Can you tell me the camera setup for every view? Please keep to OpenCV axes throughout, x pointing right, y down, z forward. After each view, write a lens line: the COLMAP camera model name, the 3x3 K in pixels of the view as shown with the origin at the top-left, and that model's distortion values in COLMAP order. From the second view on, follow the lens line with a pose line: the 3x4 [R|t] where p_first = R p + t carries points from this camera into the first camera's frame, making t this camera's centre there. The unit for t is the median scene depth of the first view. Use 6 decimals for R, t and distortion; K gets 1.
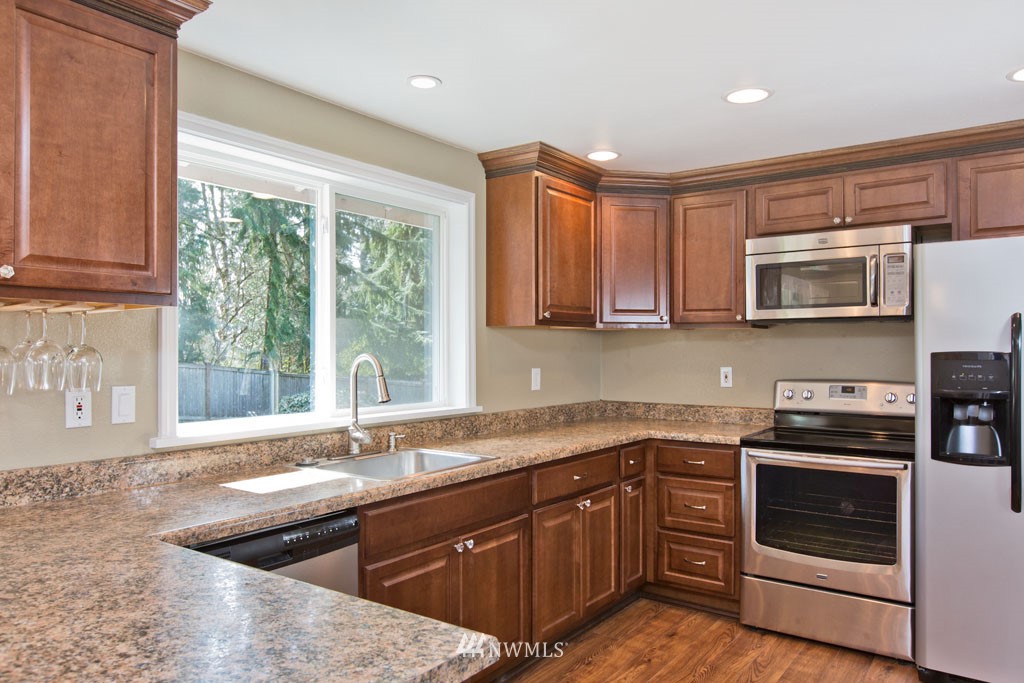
lens RADIAL K [[713.4, 0, 512.0], [0, 713.4, 341.5], [0, 0, 1]] dist [0.004802, -0.001789]
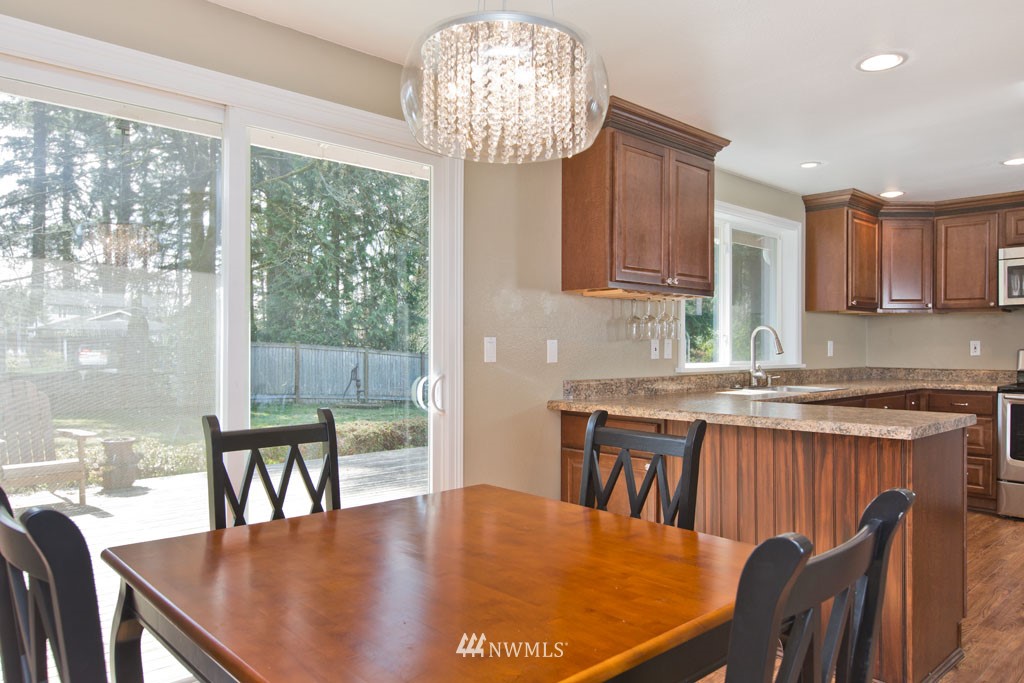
lens RADIAL K [[713.4, 0, 512.0], [0, 713.4, 341.5], [0, 0, 1]] dist [0.004802, -0.001789]
pose [[0.983140, 0.001648, -0.182845, -0.370032], [-0.001006, 0.999993, 0.003605, 0.037820], [0.182849, -0.003361, 0.983135, -0.584514]]
